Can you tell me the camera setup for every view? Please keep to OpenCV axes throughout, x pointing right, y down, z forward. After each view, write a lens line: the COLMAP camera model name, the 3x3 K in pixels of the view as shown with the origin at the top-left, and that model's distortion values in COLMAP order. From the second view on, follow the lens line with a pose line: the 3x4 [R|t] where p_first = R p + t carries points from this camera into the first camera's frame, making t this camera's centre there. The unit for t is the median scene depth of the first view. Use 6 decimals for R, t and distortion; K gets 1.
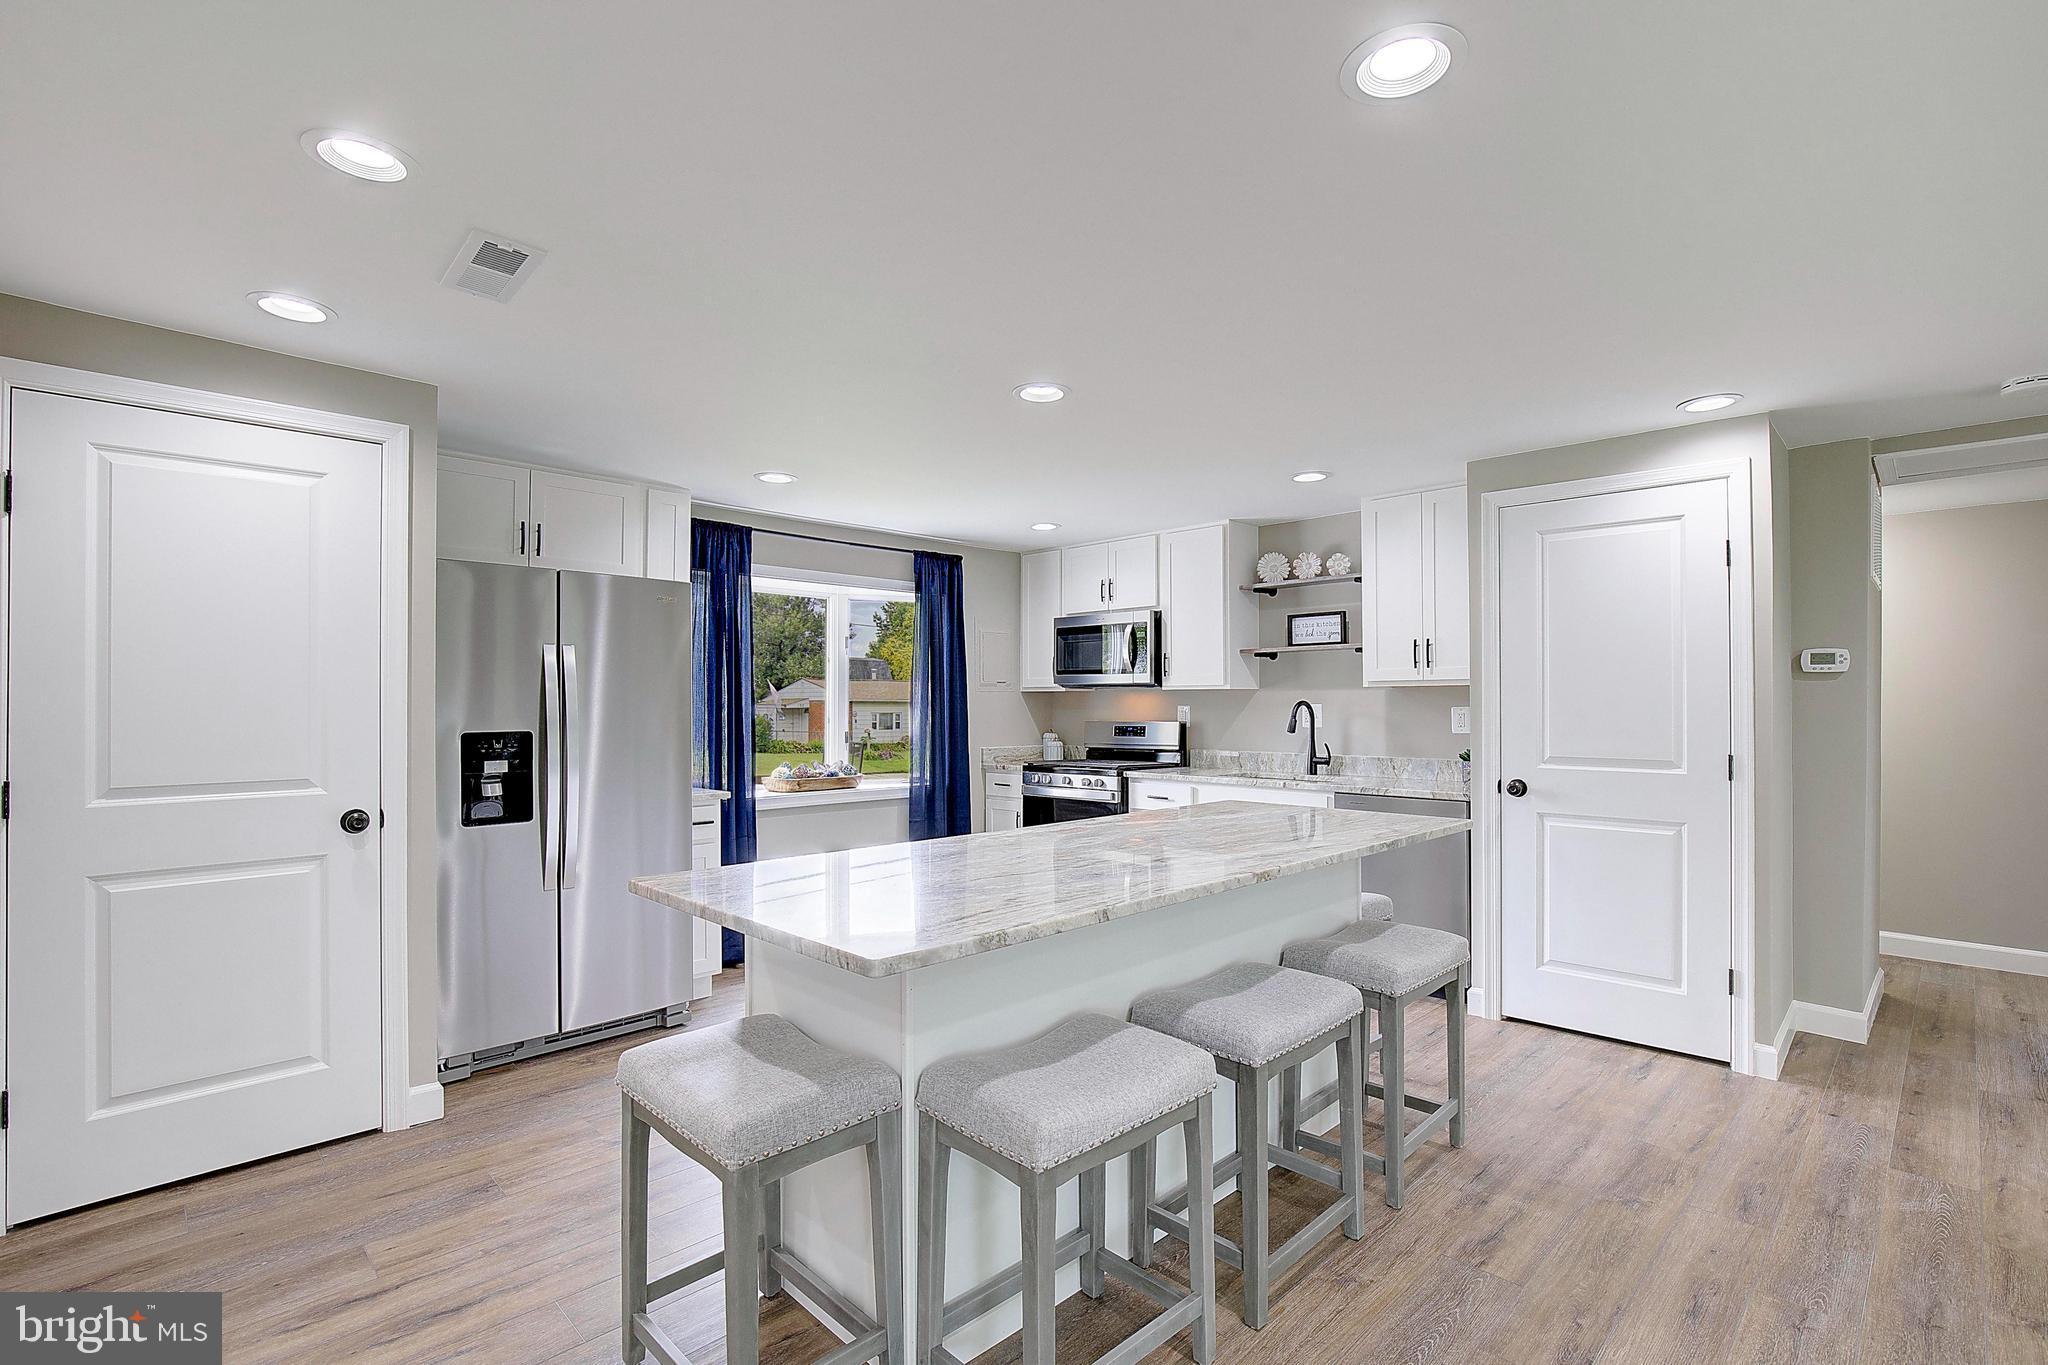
lens RADIAL K [[940.4, 0, 1034.4], [0, 940.4, 696.1], [0, 0, 1]] dist [-0.017080, 0.000784]
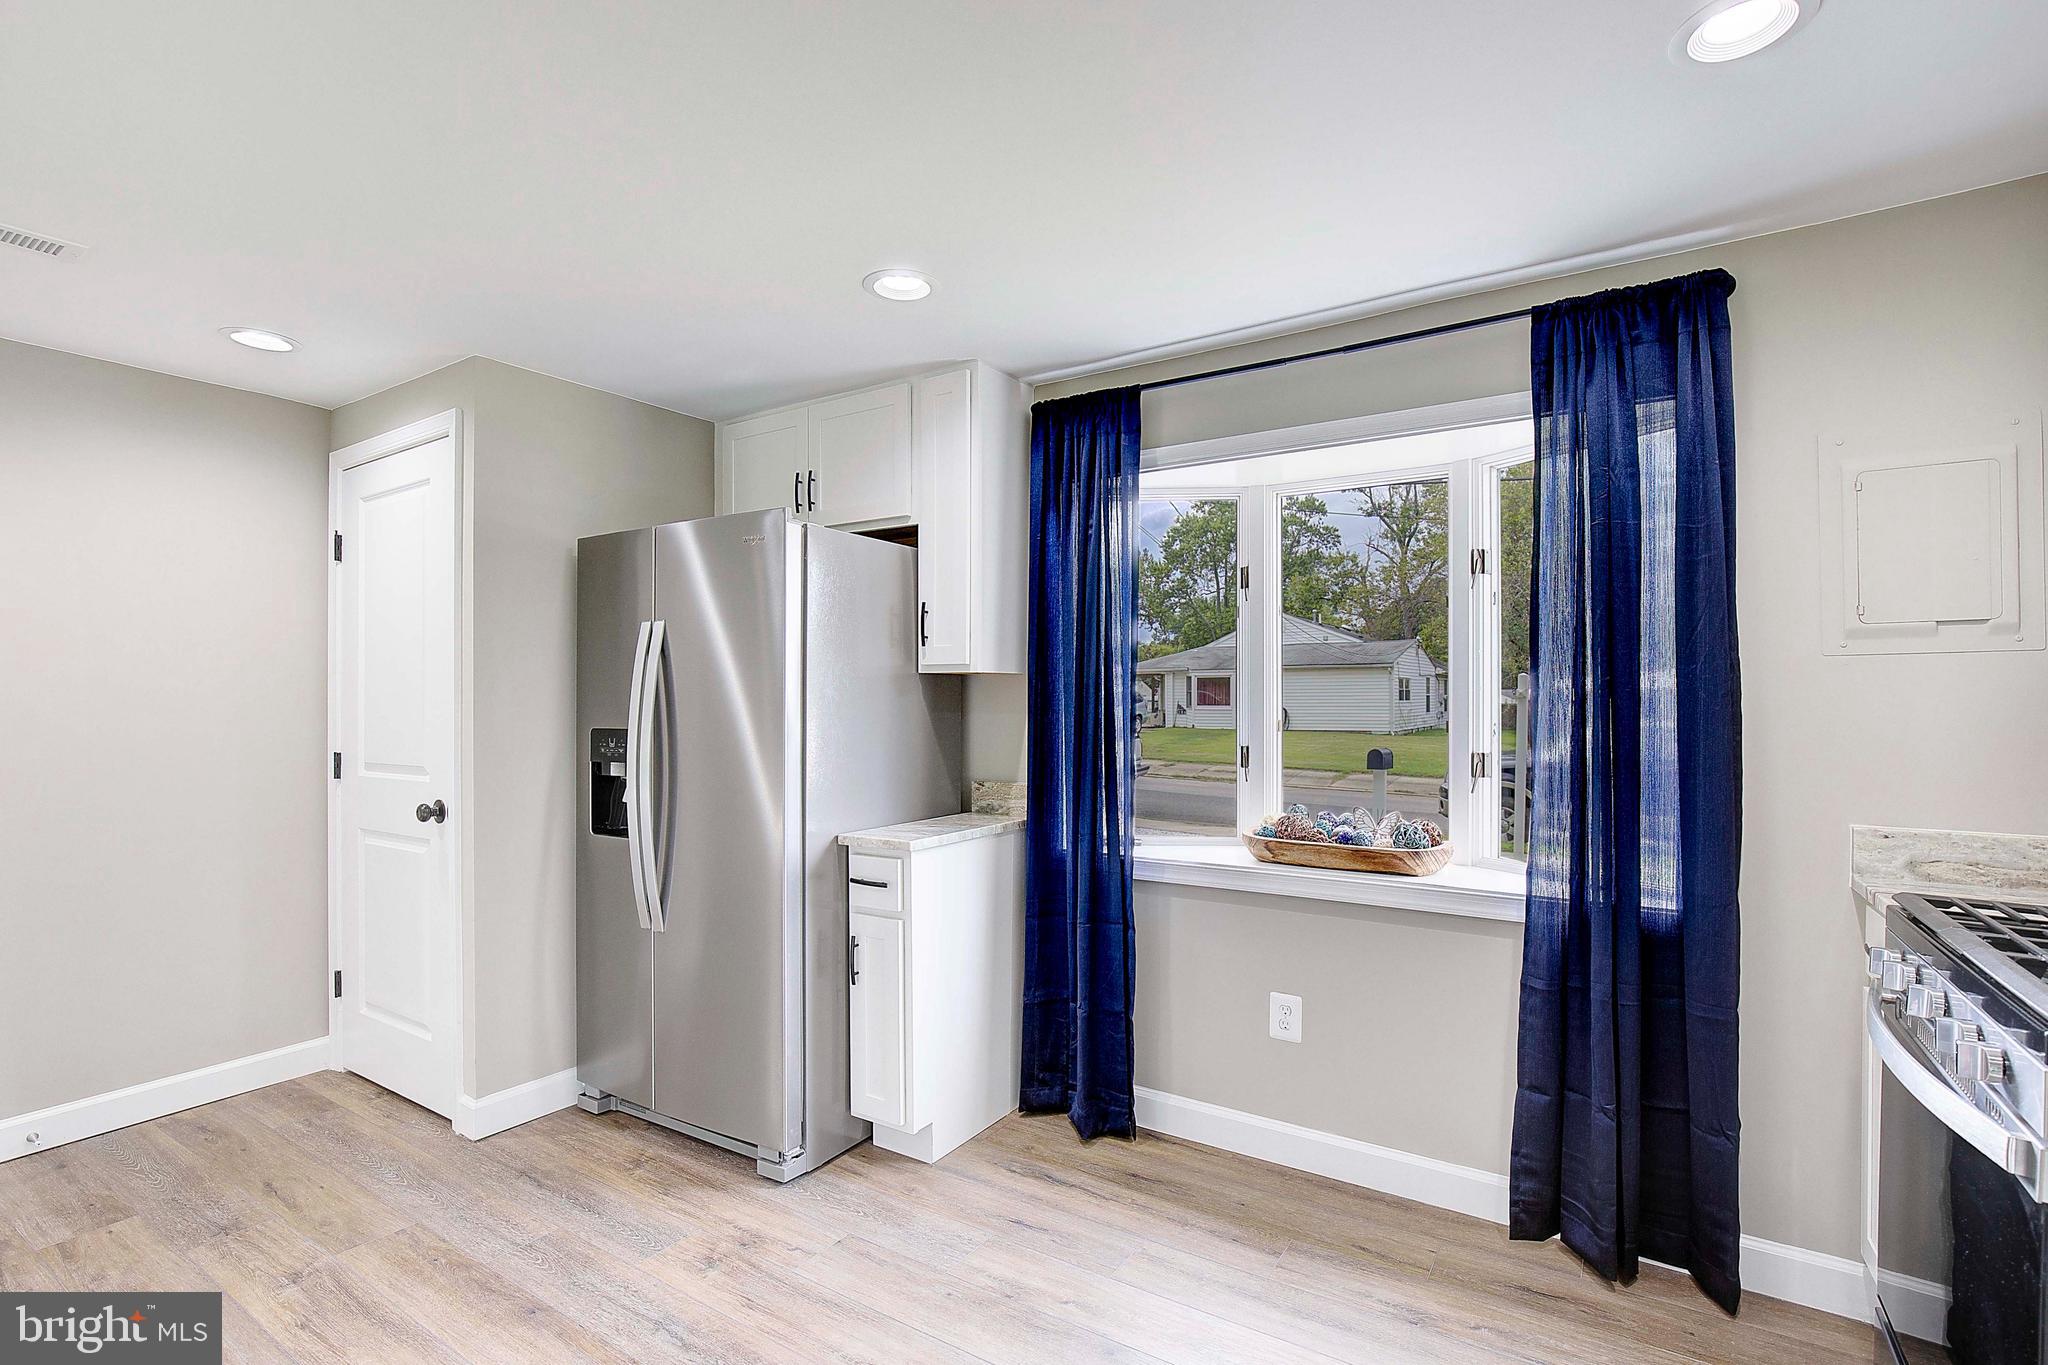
lens RADIAL K [[954.0, 0, 1053.4], [0, 954.0, 696.9], [0, 0, 1]] dist [-0.018293, 0.000438]
pose [[0.227247, 0.000135, -0.973837, 0.248827], [0.010493, 0.999942, 0.002587, 0.007597], [0.973781, -0.010806, 0.227232, 0.811347]]
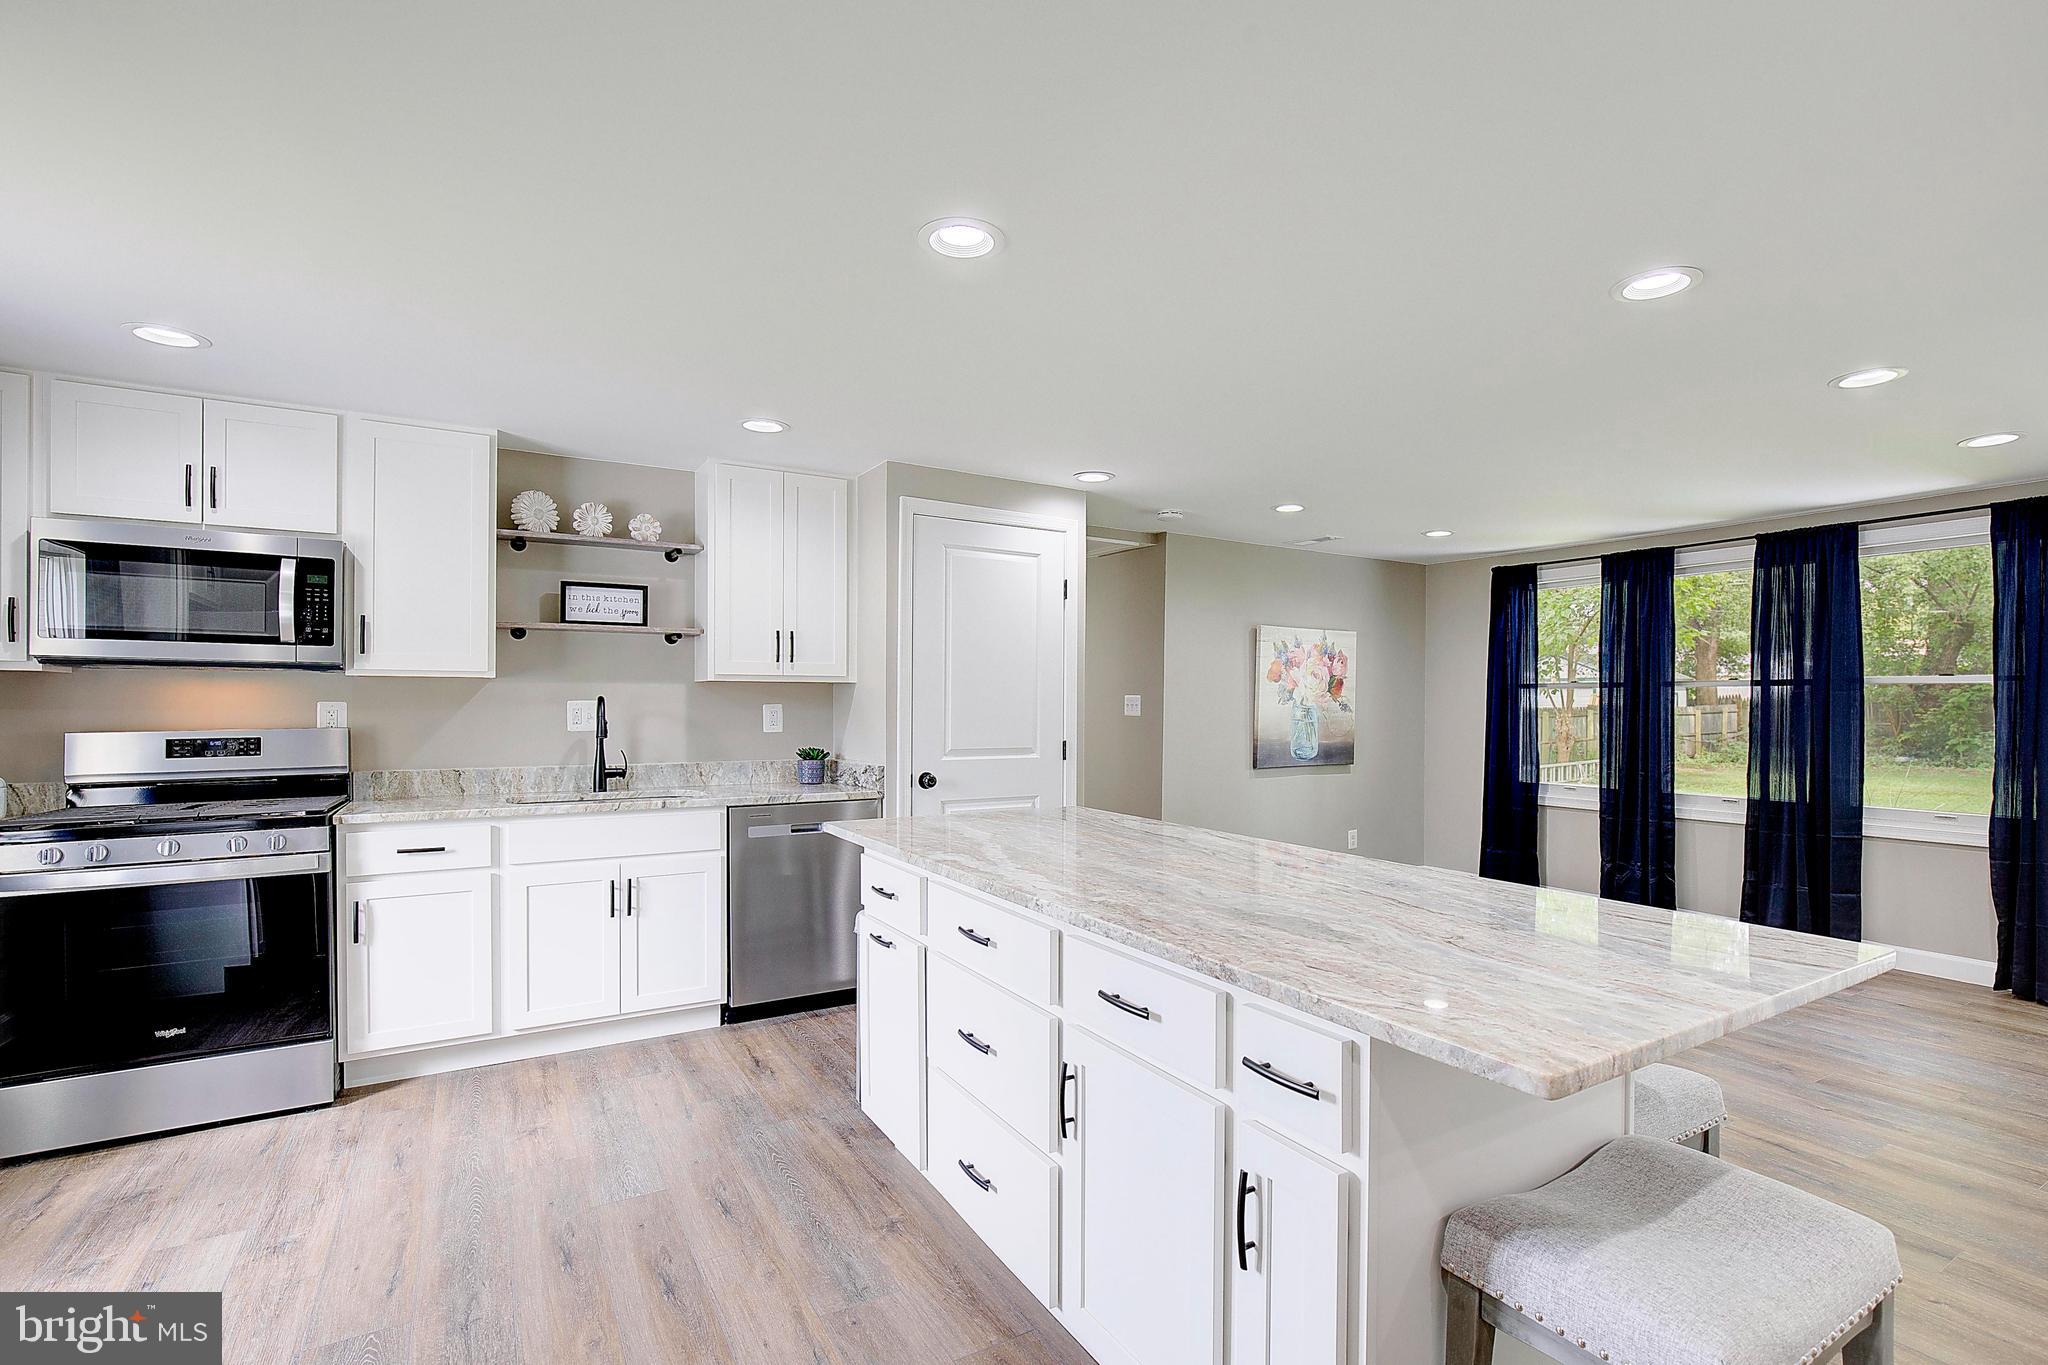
lens RADIAL K [[954.0, 0, 1053.4], [0, 954.0, 696.9], [0, 0, 1]] dist [-0.018293, 0.000438]
pose [[0.225555, 0.009941, 0.974180, -0.391558], [-0.011783, 0.999903, -0.007475, 0.007221], [-0.974159, -0.009793, 0.225651, 0.471769]]
